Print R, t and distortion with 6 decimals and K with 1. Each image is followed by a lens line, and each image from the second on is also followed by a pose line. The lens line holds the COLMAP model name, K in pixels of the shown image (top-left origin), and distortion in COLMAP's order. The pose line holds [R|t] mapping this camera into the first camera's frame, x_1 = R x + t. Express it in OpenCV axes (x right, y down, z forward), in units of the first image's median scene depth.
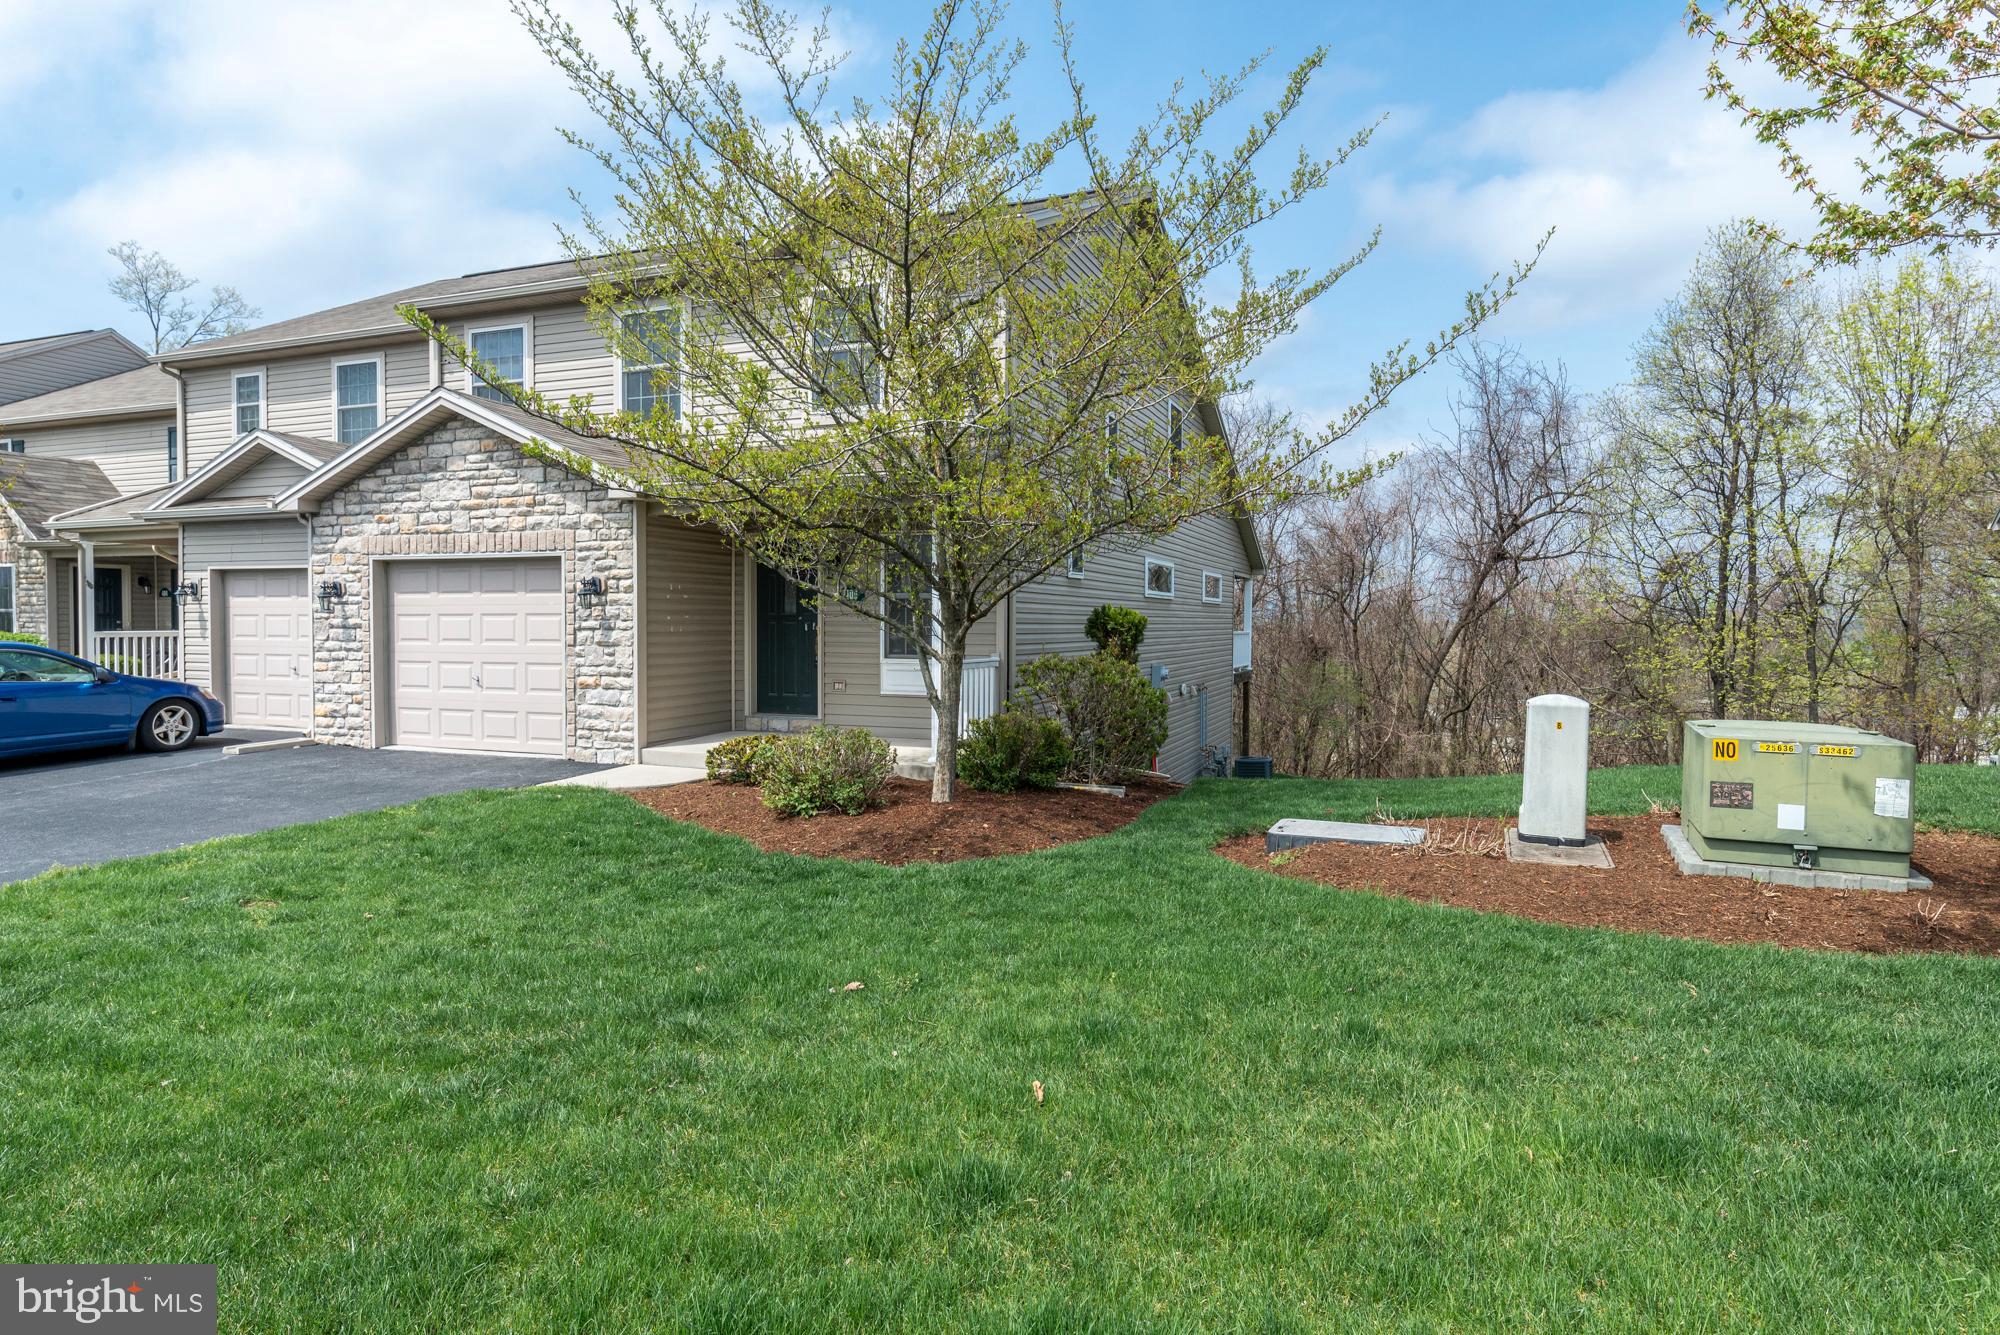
lens RADIAL K [[1143.9, 0, 999.4], [0, 1143.9, 658.6], [0, 0, 1]] dist [0.000942, 0.000462]
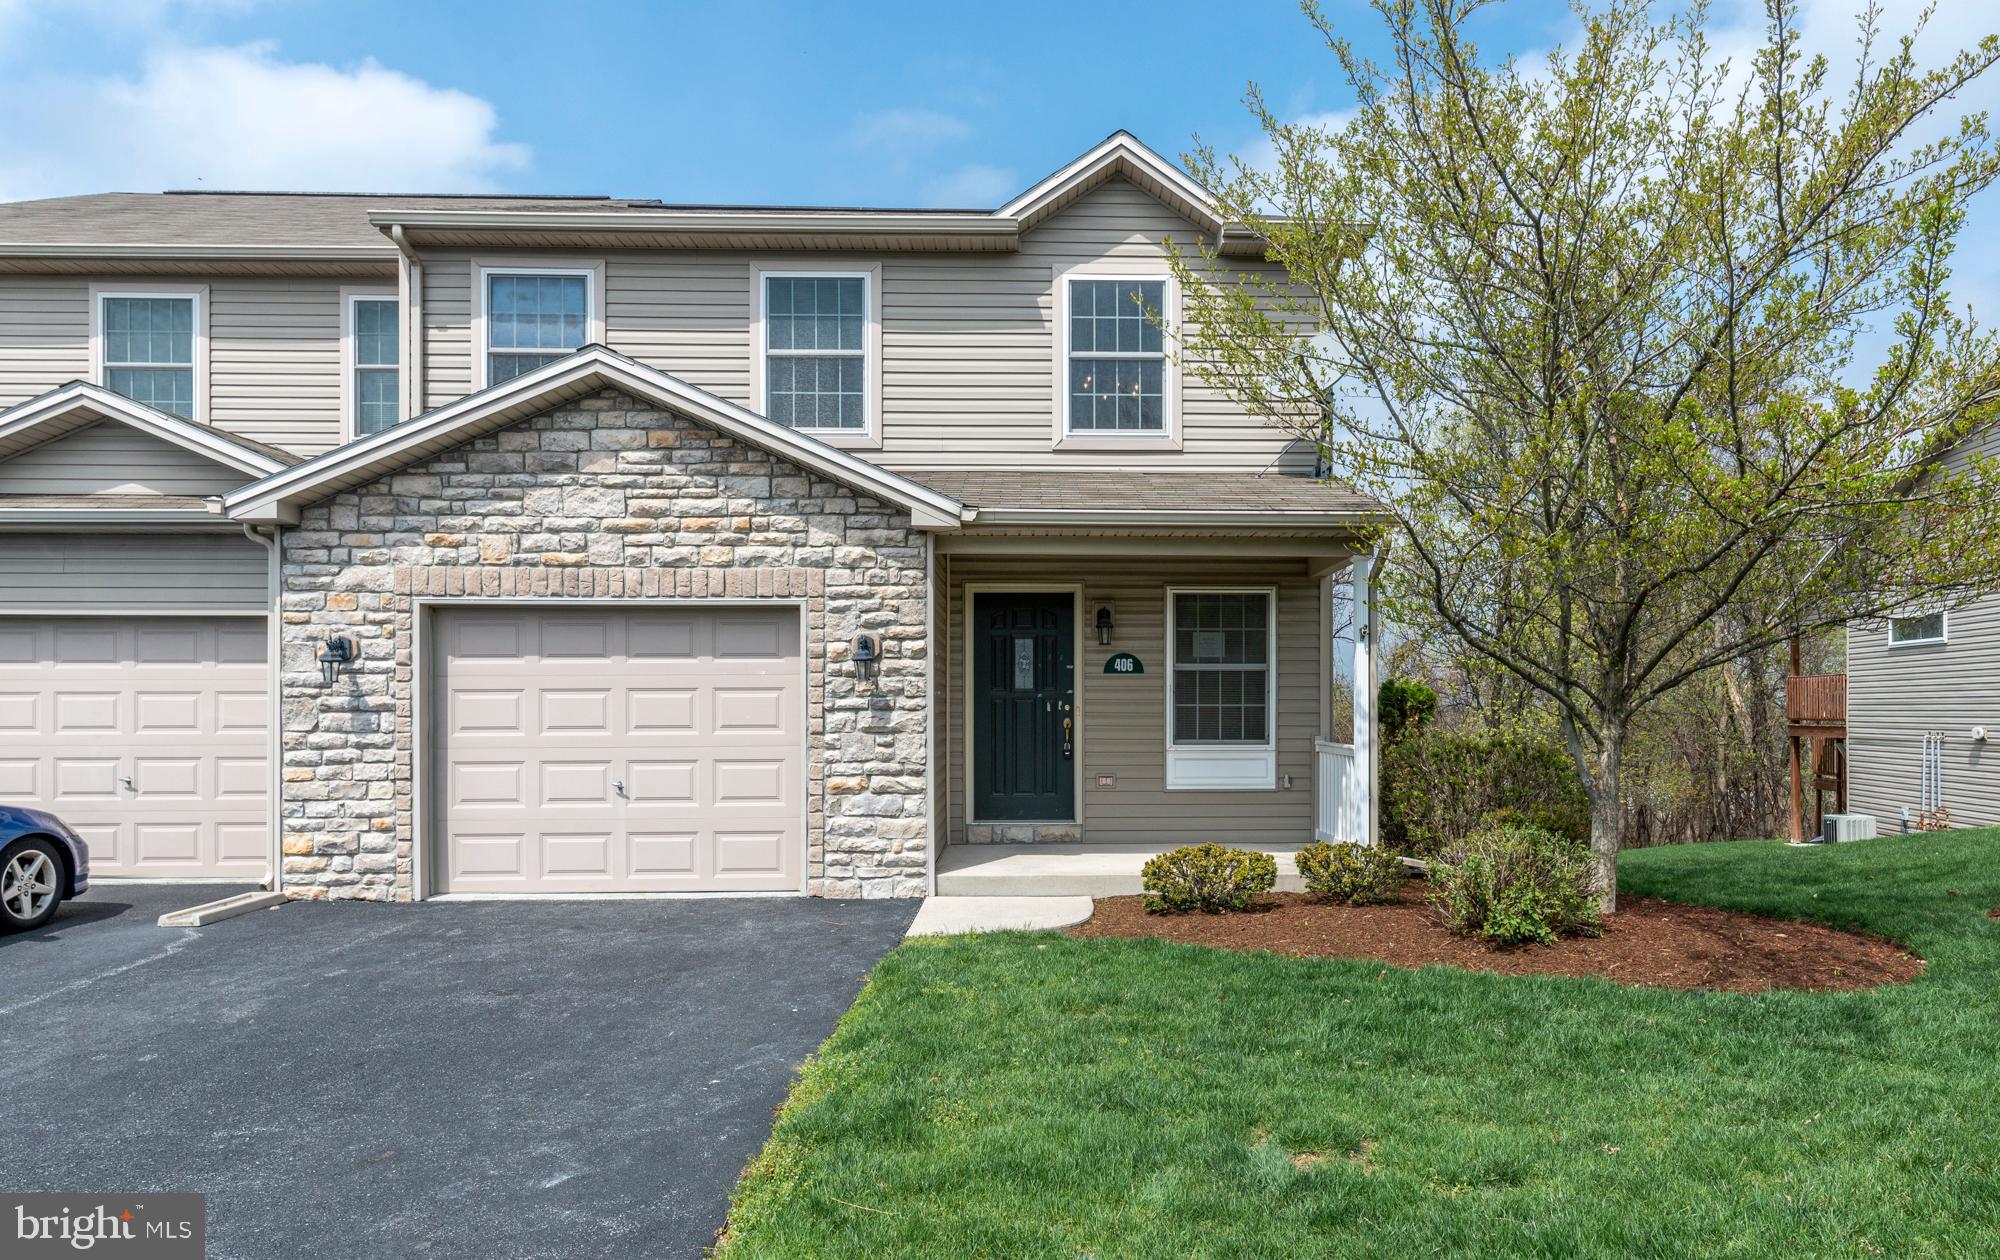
lens RADIAL K [[1228.7, 0, 929.2], [0, 1228.7, 727.1], [0, 0, 1]] dist [0.003420, 0.000227]
pose [[0.912932, -0.010030, 0.407988, -0.593648], [0.018271, 0.999700, -0.016306, -0.001589], [-0.407702, 0.022341, 0.912842, 0.273927]]
